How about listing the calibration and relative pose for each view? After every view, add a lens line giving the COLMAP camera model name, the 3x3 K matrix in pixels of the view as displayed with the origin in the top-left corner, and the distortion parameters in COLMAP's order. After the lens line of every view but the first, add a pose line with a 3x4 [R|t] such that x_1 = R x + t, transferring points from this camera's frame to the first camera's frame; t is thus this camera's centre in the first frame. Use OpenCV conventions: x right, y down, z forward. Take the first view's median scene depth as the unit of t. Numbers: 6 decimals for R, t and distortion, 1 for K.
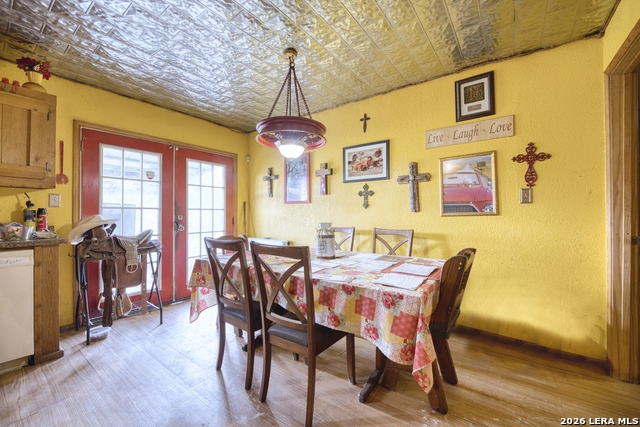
lens RADIAL K [[259.1, 0, 320.0], [0, 259.1, 213.5], [0, 0, 1]] dist [-0.011143, -0.000043]
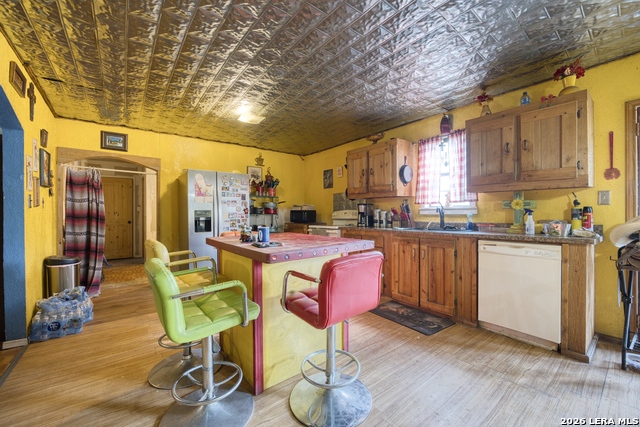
lens RADIAL K [[259.1, 0, 320.0], [0, 259.1, 213.5], [0, 0, 1]] dist [-0.011143, -0.000043]
pose [[-0.264379, 0.002210, -0.964416, 0.133851], [0.006883, 0.999976, 0.000405, -0.001157], [0.964394, -0.006531, -0.264388, 0.243125]]
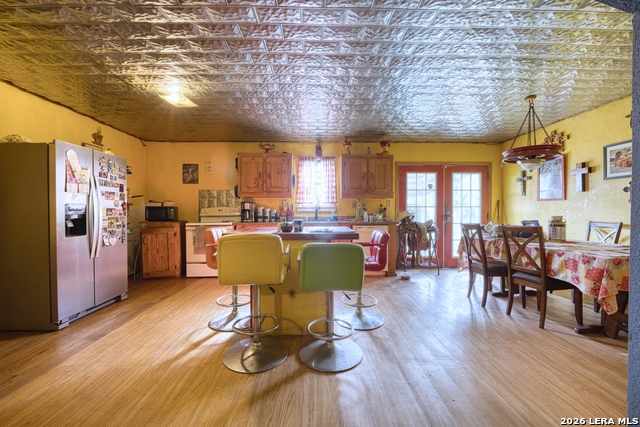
lens RADIAL K [[259.1, 0, 320.0], [0, 259.1, 213.5], [0, 0, 1]] dist [-0.011143, -0.000043]
pose [[0.611944, 0.006915, -0.790871, 0.261972], [0.002386, 0.999941, 0.010589, 0.005295], [0.790897, -0.008367, 0.611892, -0.693848]]
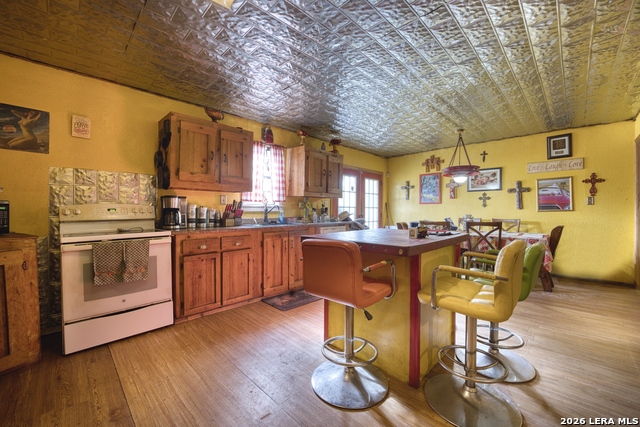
lens RADIAL K [[259.1, 0, 320.0], [0, 259.1, 213.5], [0, 0, 1]] dist [-0.011143, -0.000043]
pose [[0.989210, 0.001541, -0.146496, -0.774672], [0.000020, 0.999943, 0.010650, 0.005024], [0.146504, -0.010538, 0.989154, -1.003942]]
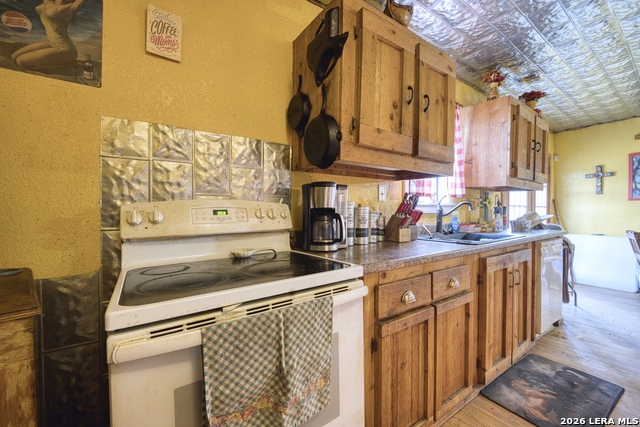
lens RADIAL K [[259.1, 0, 320.0], [0, 259.1, 213.5], [0, 0, 1]] dist [-0.011143, -0.000043]
pose [[0.944279, 0.000211, -0.329146, -1.428823], [0.003128, 0.999949, 0.009615, -0.000722], [0.329131, -0.010109, 0.944230, -0.492913]]
